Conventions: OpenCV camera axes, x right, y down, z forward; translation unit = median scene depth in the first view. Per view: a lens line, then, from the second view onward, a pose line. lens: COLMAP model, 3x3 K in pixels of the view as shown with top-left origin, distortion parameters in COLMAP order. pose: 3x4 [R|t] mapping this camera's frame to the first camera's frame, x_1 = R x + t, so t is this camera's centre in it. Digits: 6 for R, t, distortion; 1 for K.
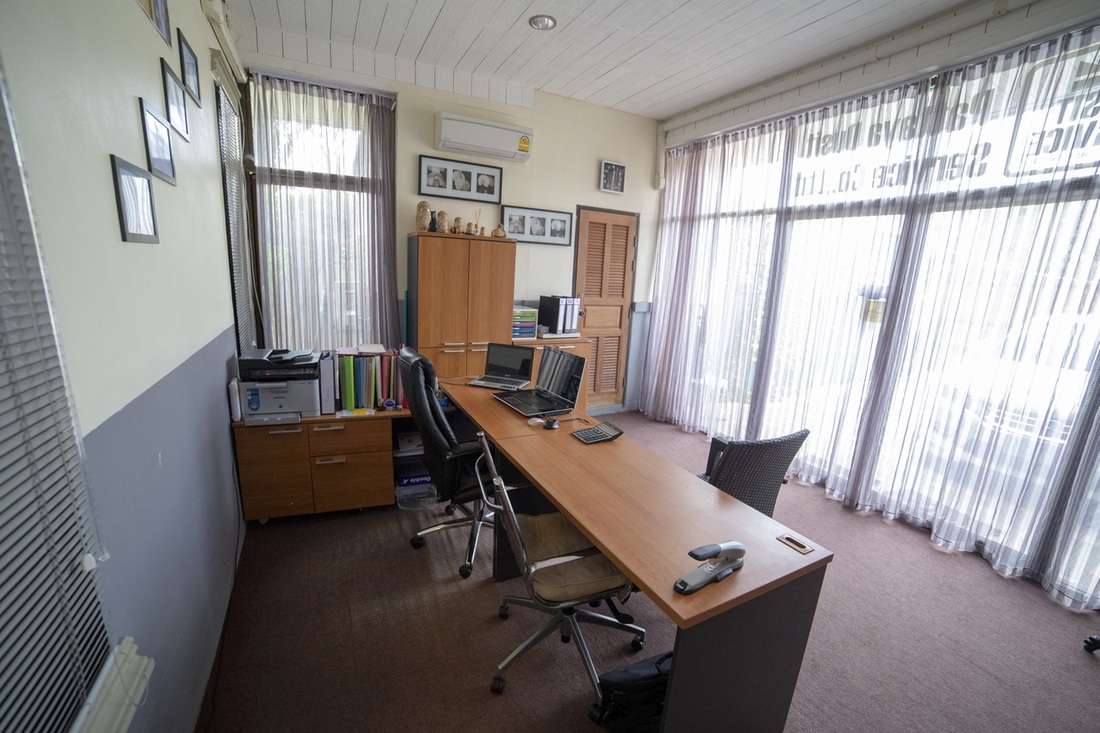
lens RADIAL K [[451.0, 0, 550.7], [0, 451.0, 369.8], [0, 0, 1]] dist [-0.107958, 0.037204]
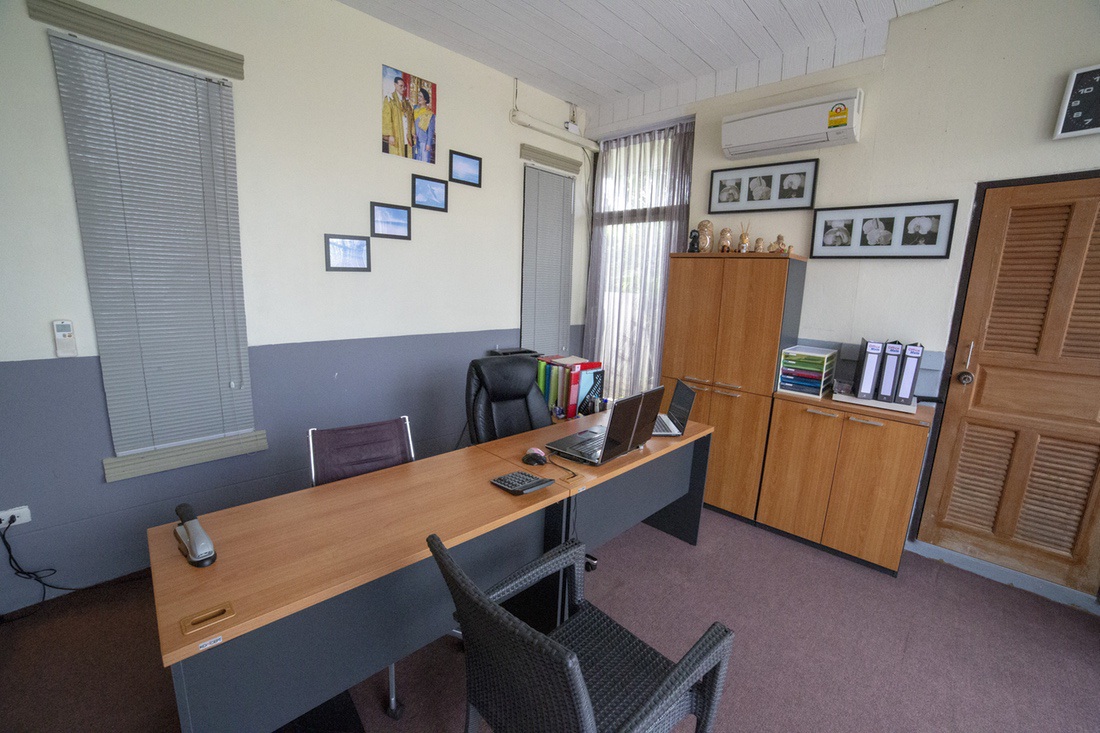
lens RADIAL K [[451.0, 0, 550.7], [0, 451.0, 369.8], [0, 0, 1]] dist [-0.107958, 0.037204]
pose [[0.299553, 0.140683, -0.943651, 0.487121], [-0.220602, 0.972480, 0.074952, -0.074668], [0.928226, 0.185719, 0.322344, 0.436936]]
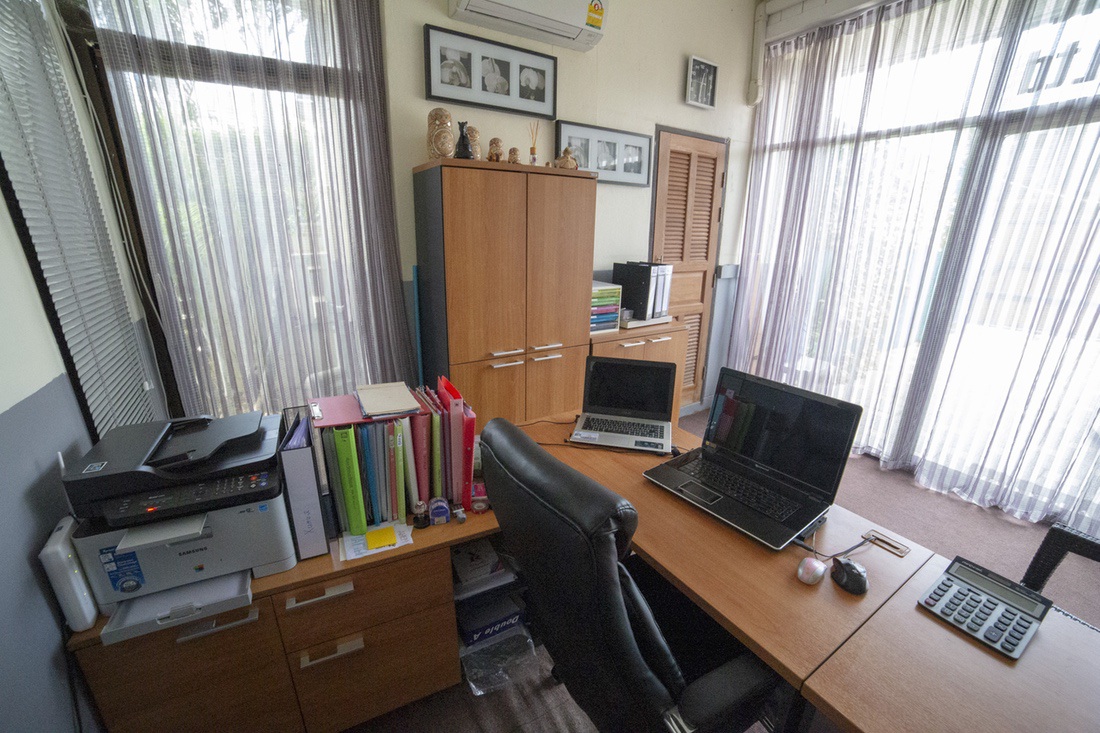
lens RADIAL K [[451.0, 0, 550.7], [0, 451.0, 369.8], [0, 0, 1]] dist [-0.107958, 0.037204]
pose [[0.995996, -0.062110, 0.064298, -0.188544], [0.055923, 0.994008, 0.093921, -0.084253], [-0.069746, -0.089950, 0.993501, 0.375814]]
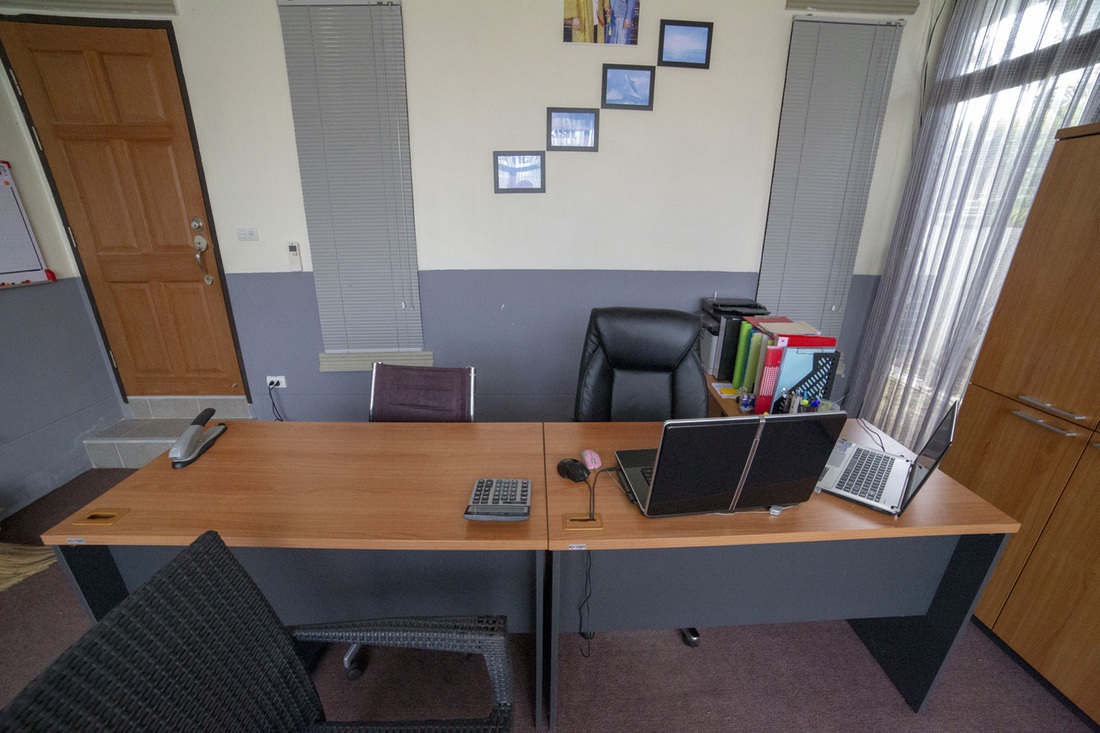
lens RADIAL K [[451.0, 0, 550.7], [0, 451.0, 369.8], [0, 0, 1]] dist [-0.107958, 0.037204]
pose [[-0.432262, 0.259357, -0.863645, 0.290317], [-0.217349, 0.899543, 0.378923, -0.128247], [0.875162, 0.351506, -0.332467, 0.681680]]
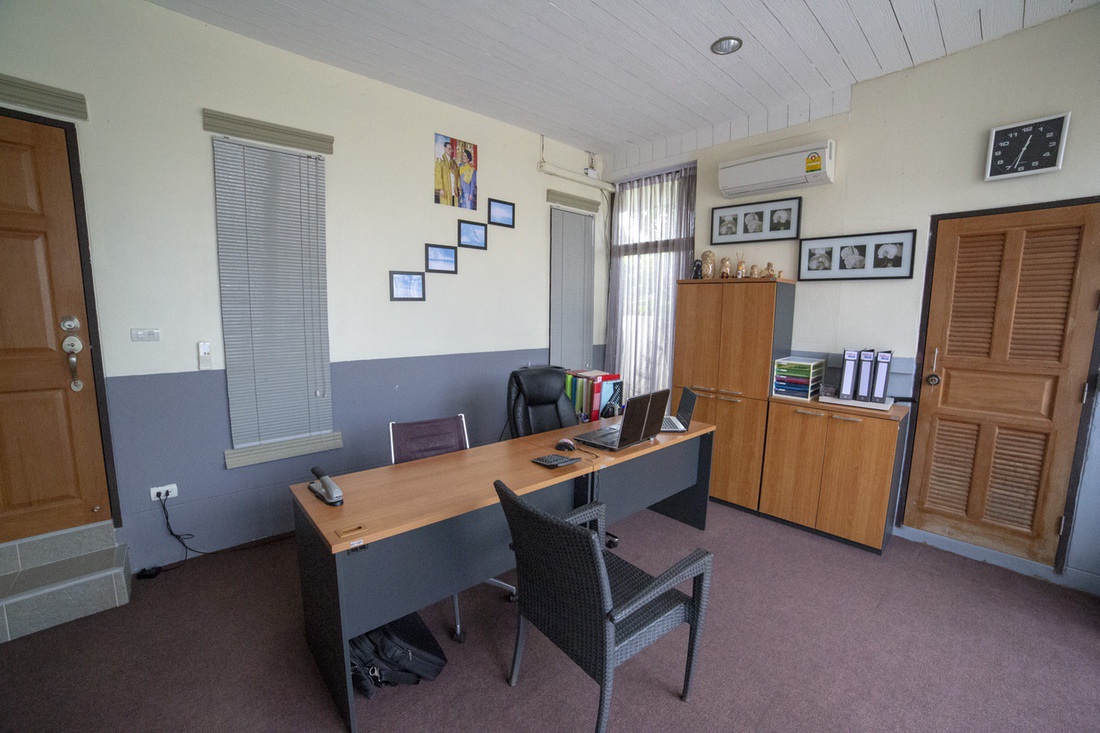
lens RADIAL K [[451.0, 0, 550.7], [0, 451.0, 369.8], [0, 0, 1]] dist [-0.107958, 0.037204]
pose [[0.250019, 0.083303, -0.964651, 0.622053], [-0.204716, 0.978317, 0.031425, -0.056443], [0.946352, 0.189623, 0.261651, 0.394096]]
